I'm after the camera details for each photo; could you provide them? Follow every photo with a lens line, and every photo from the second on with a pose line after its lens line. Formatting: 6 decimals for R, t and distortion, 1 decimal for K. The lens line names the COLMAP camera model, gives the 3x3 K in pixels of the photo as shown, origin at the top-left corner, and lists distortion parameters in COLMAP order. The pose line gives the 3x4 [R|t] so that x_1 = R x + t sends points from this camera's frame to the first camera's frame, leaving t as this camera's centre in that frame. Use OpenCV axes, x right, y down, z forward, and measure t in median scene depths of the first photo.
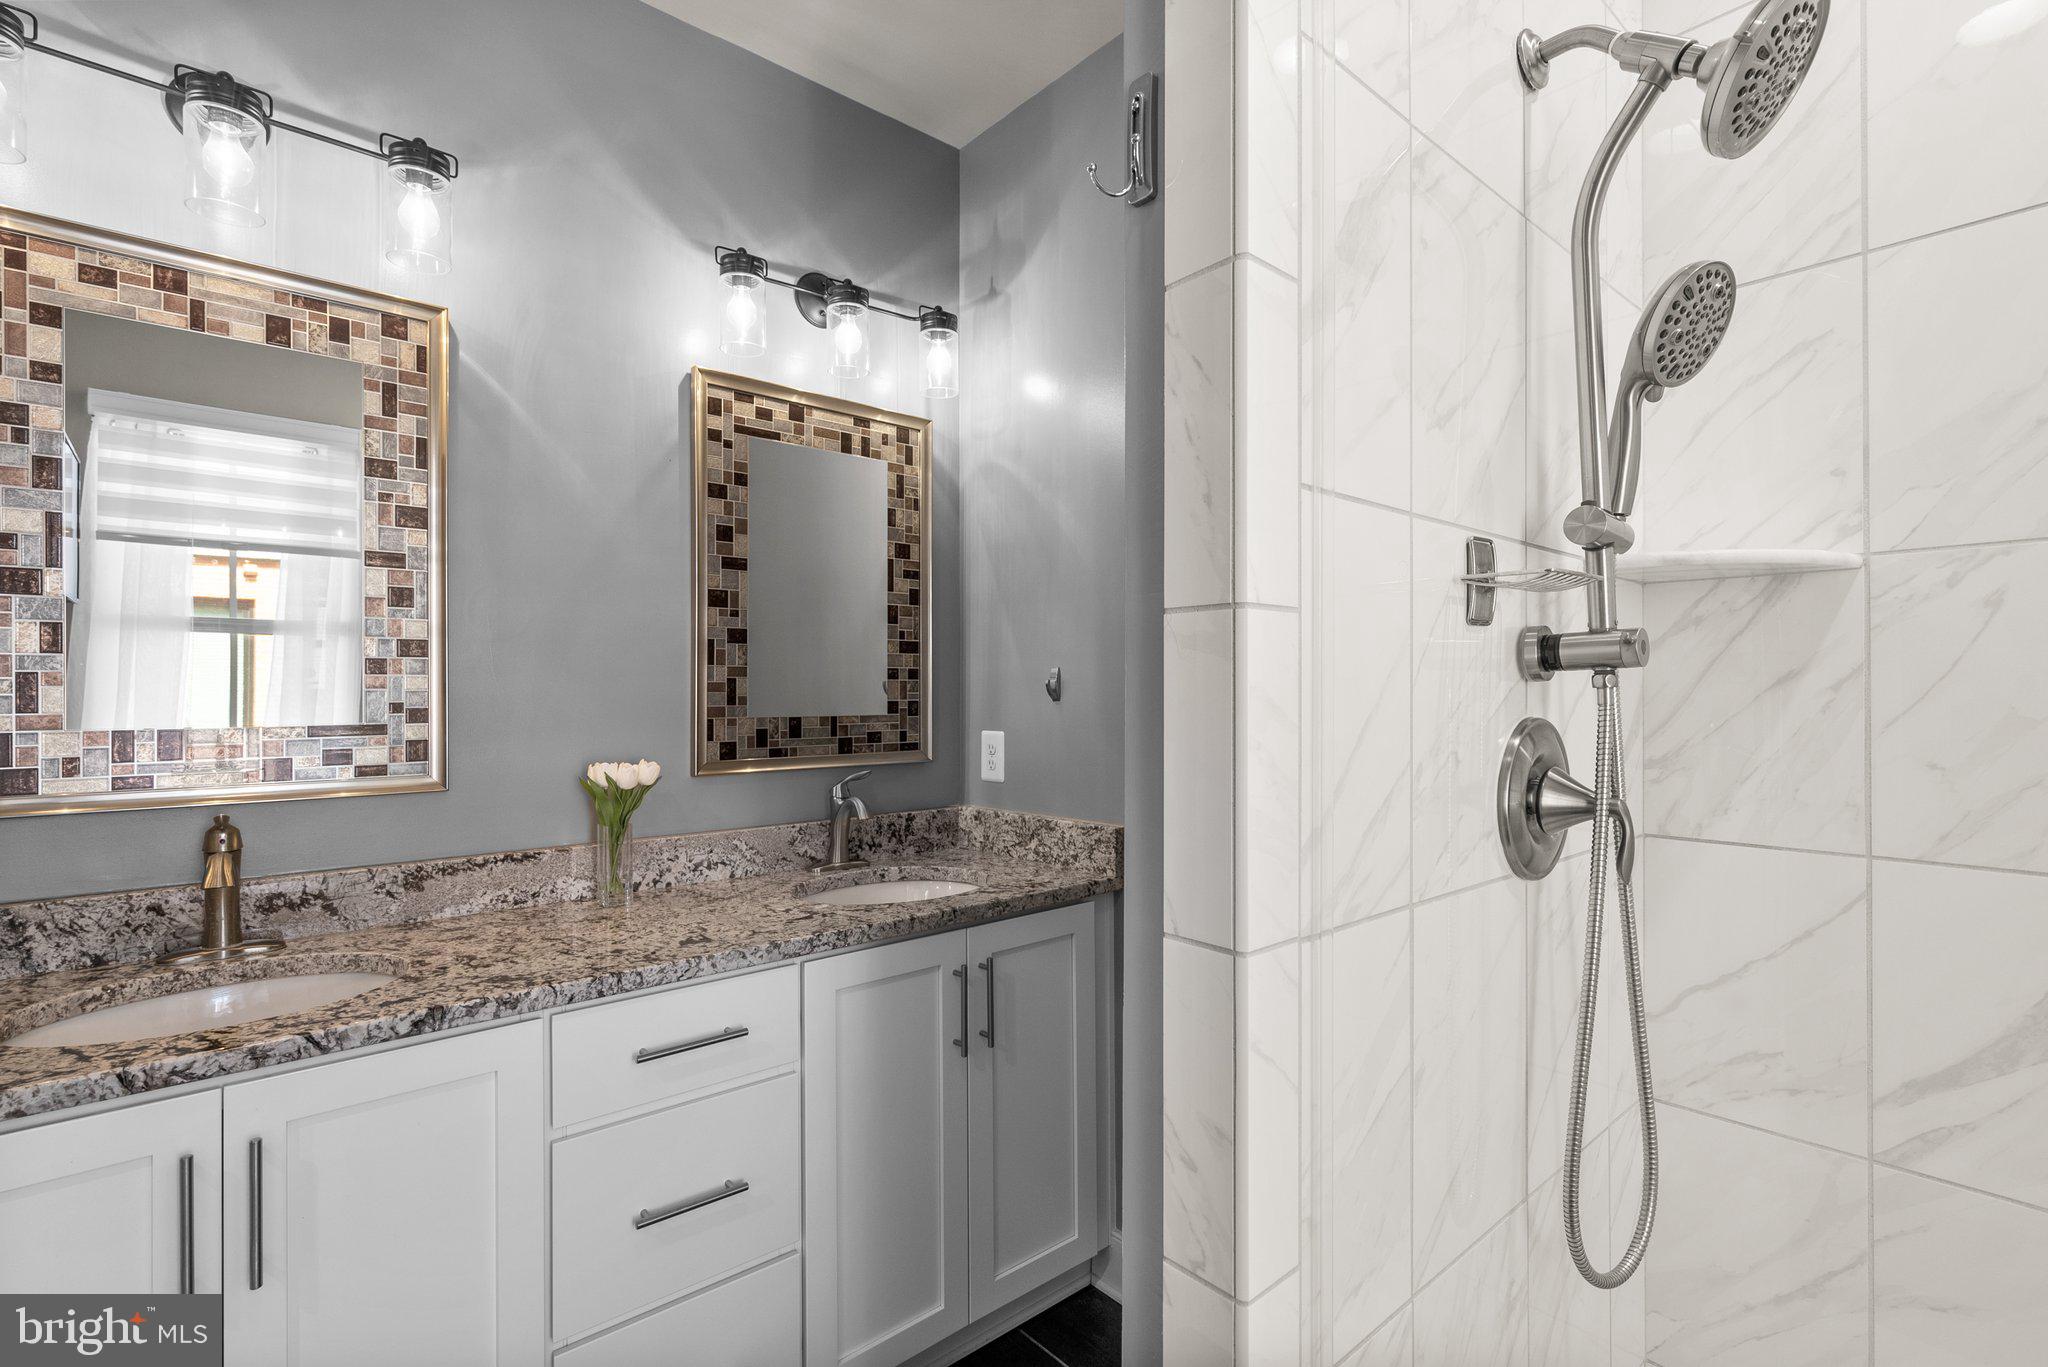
lens RADIAL K [[935.4, 0, 1023.1], [0, 935.4, 677.1], [0, 0, 1]] dist [-0.004121, 0.000568]
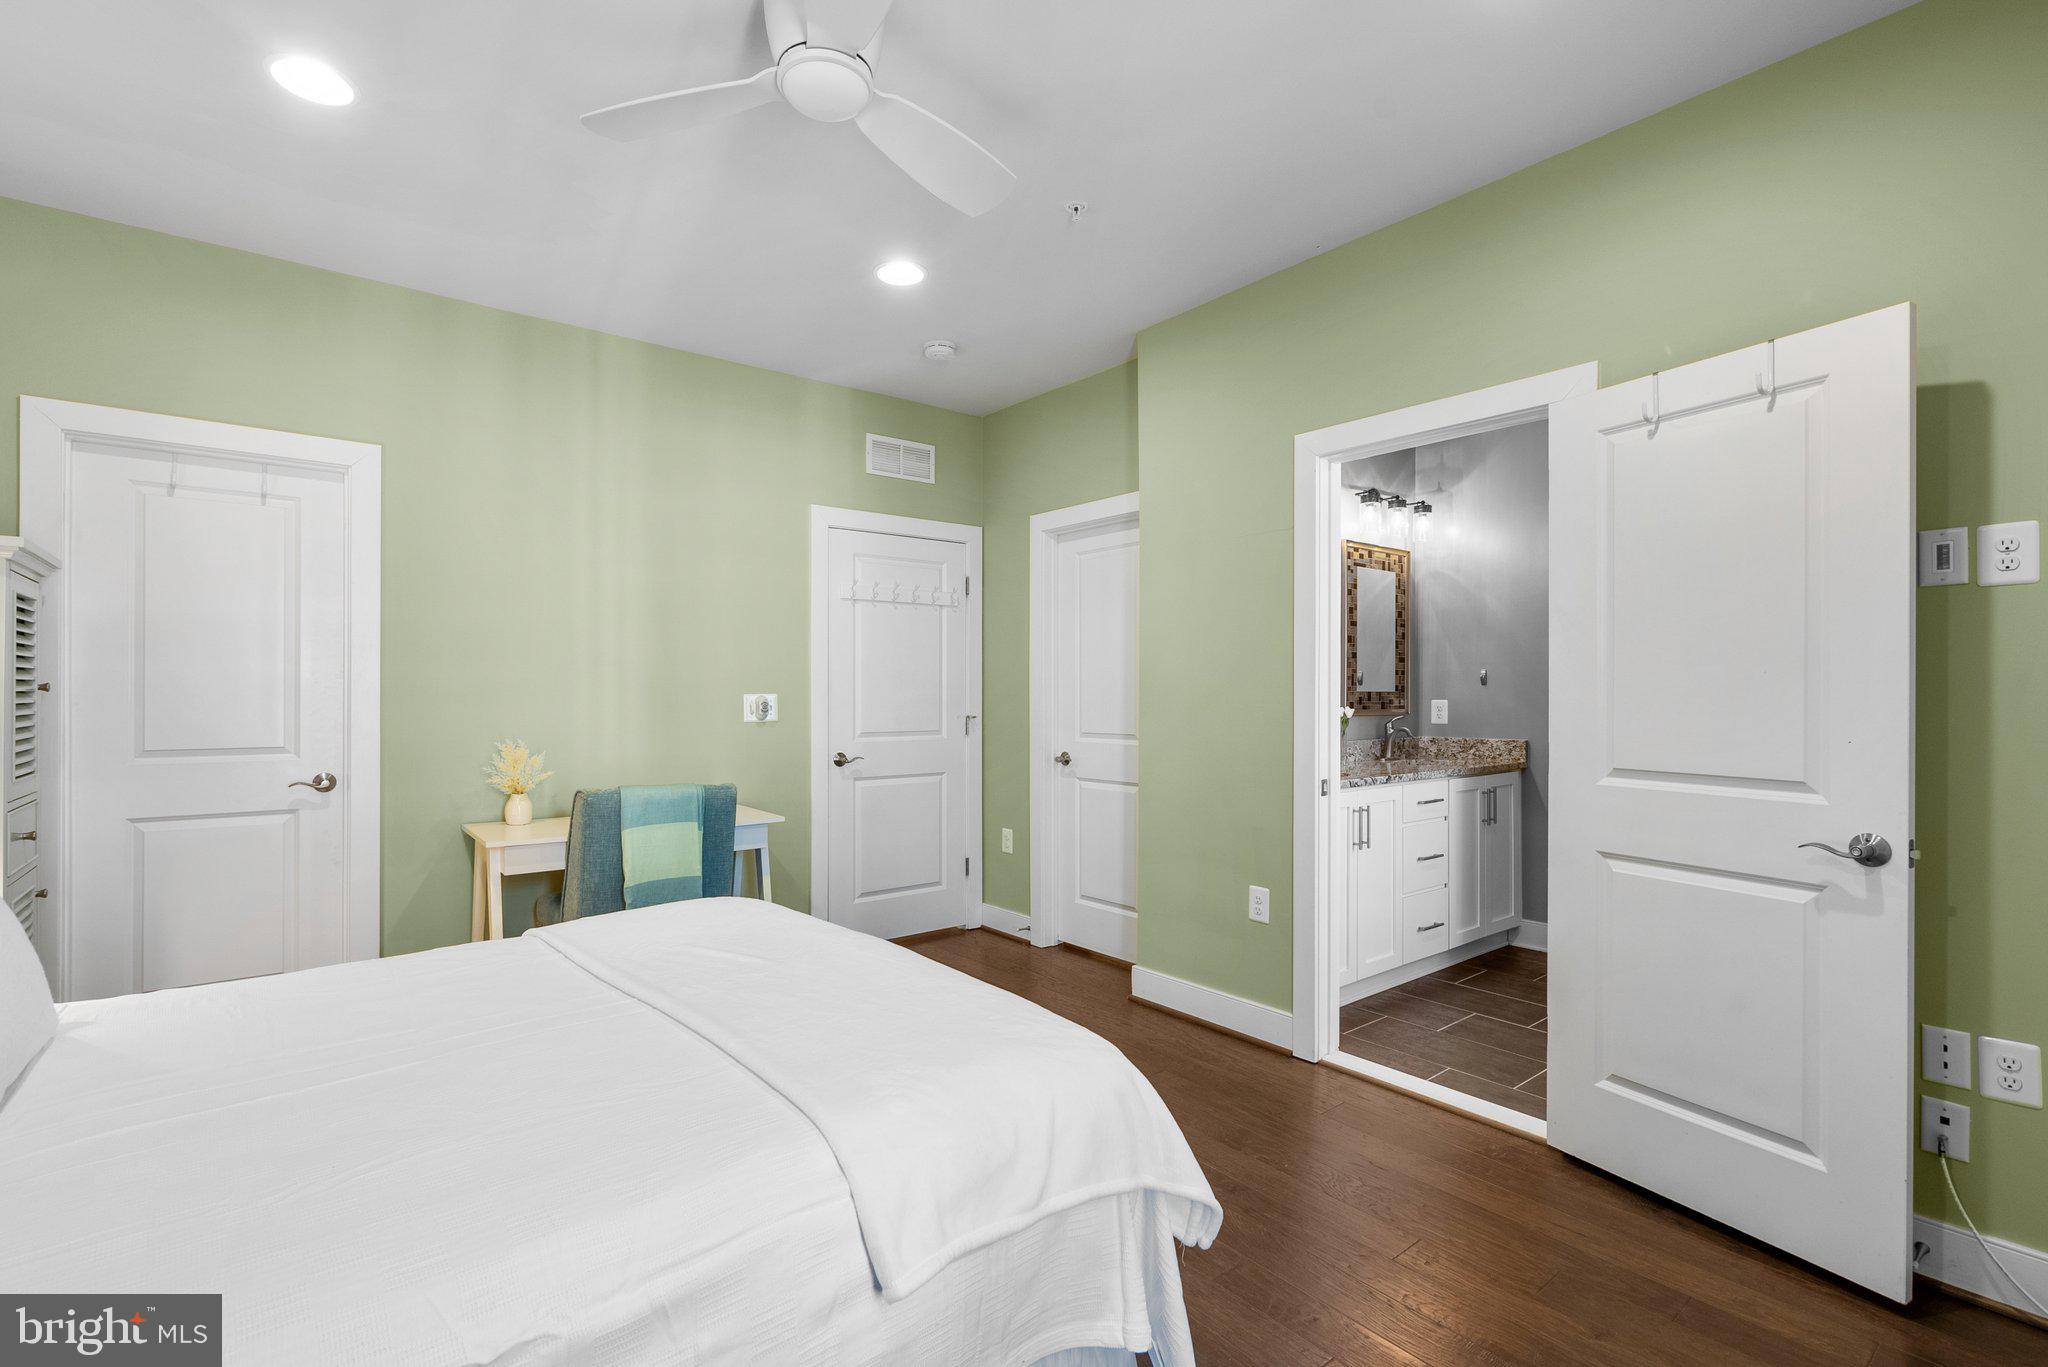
lens RADIAL K [[942.0, 0, 995.2], [0, 942.0, 688.9], [0, 0, 1]] dist [-0.027064, 0.000130]
pose [[0.998397, 0.004676, -0.056413, -1.062176], [-0.004090, 0.999937, 0.010500, 0.017110], [0.056459, -0.010253, 0.998352, -1.343082]]
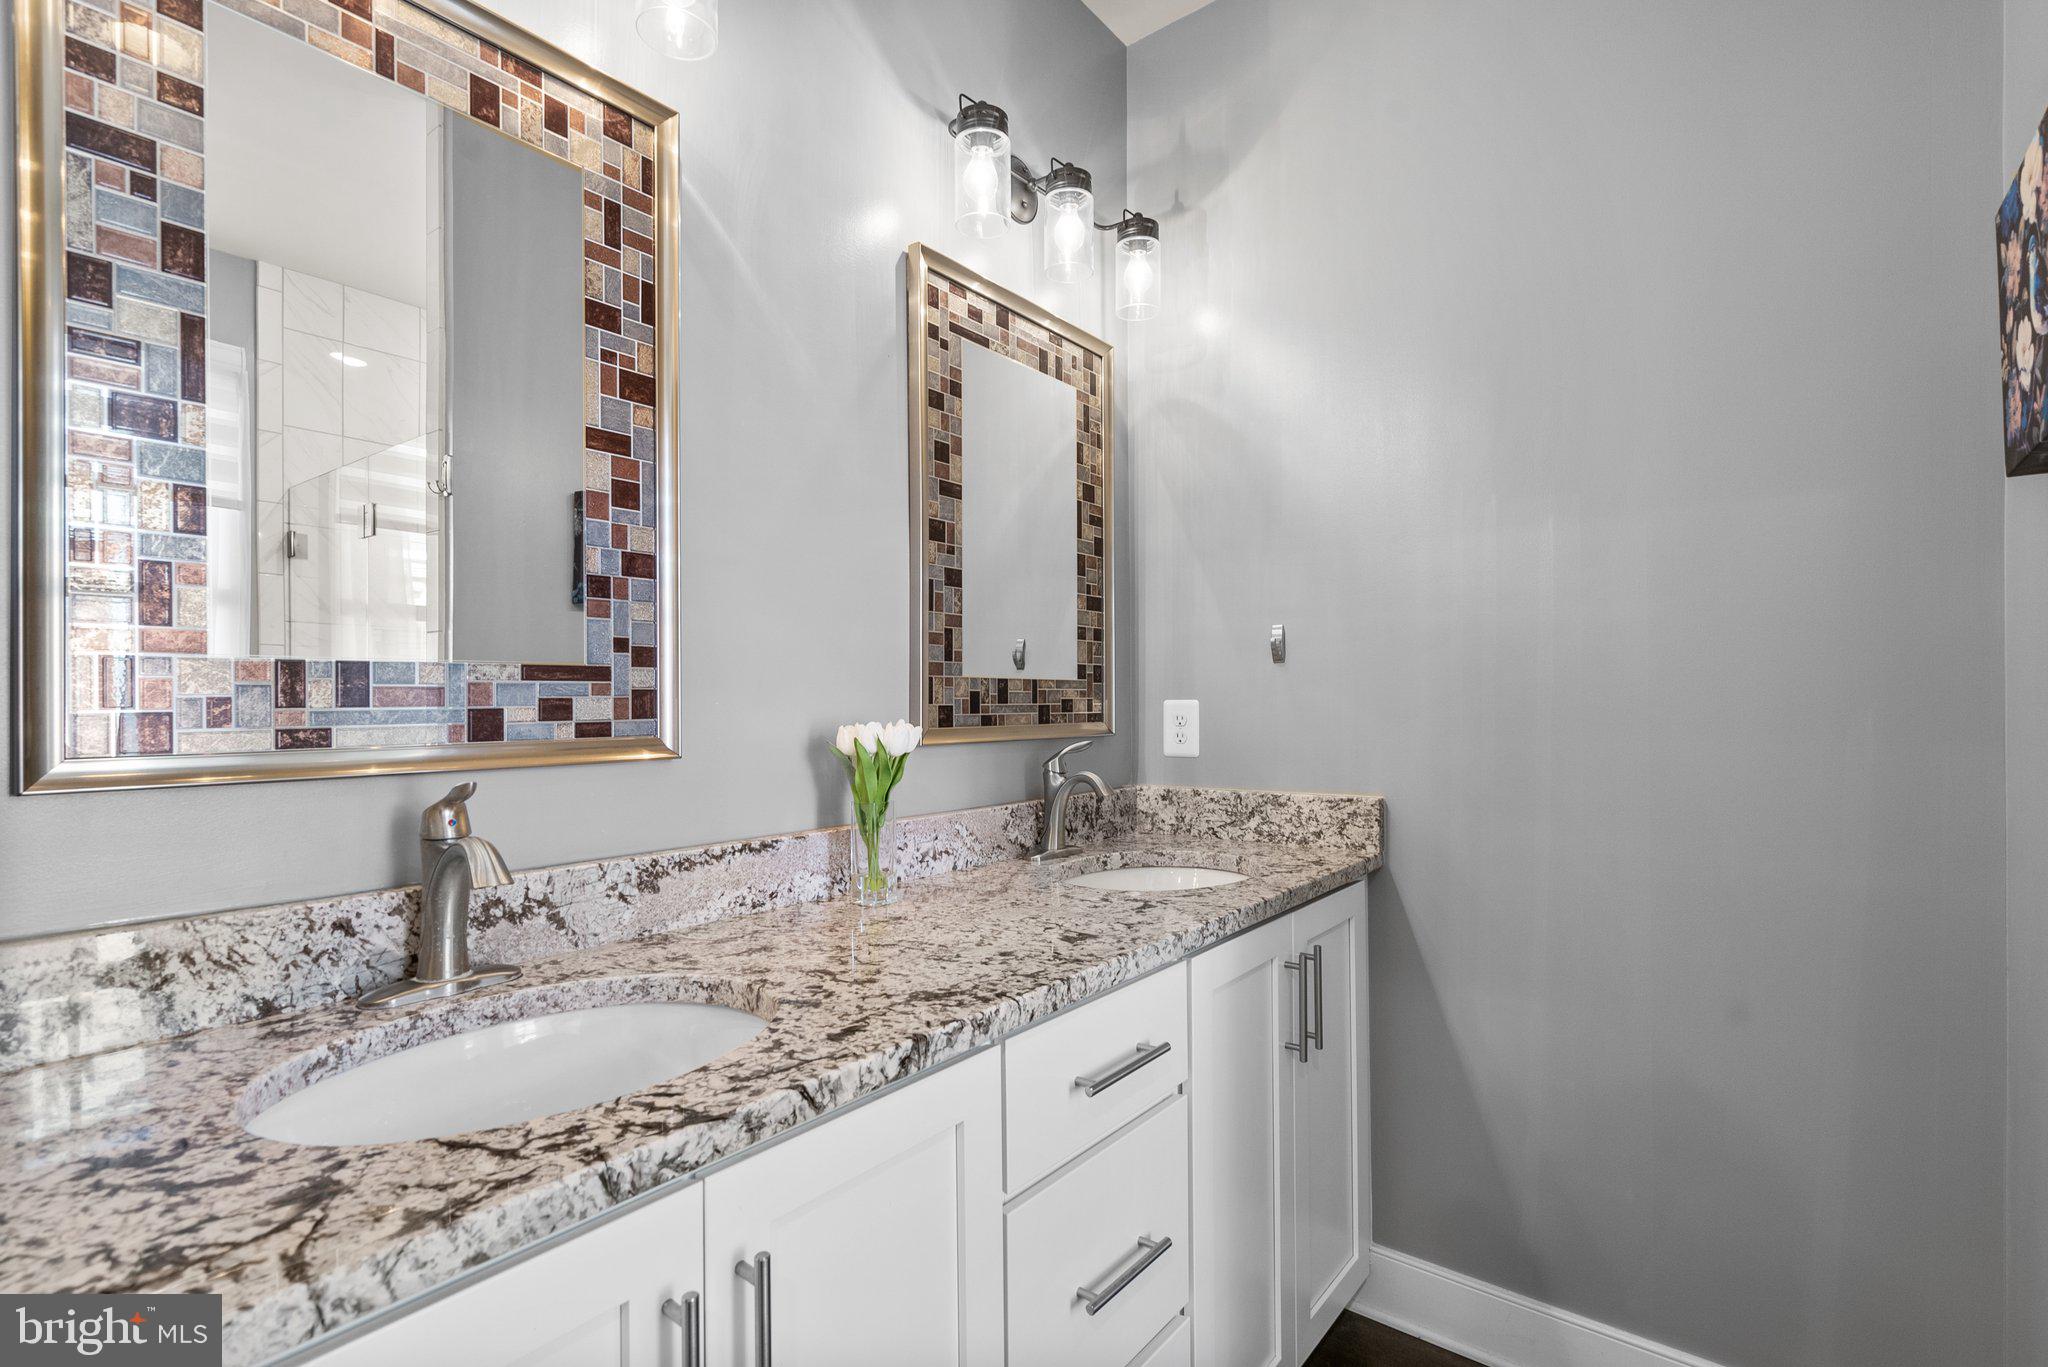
lens RADIAL K [[941.3, 0, 1029.1], [0, 941.3, 691.3], [0, 0, 1]] dist [-0.004358, 0.000697]
pose [[0.982286, -0.000768, 0.187387, -0.401163], [0.000211, 0.999996, 0.002992, 0.054488], [-0.187389, -0.002900, 0.982282, 0.172103]]
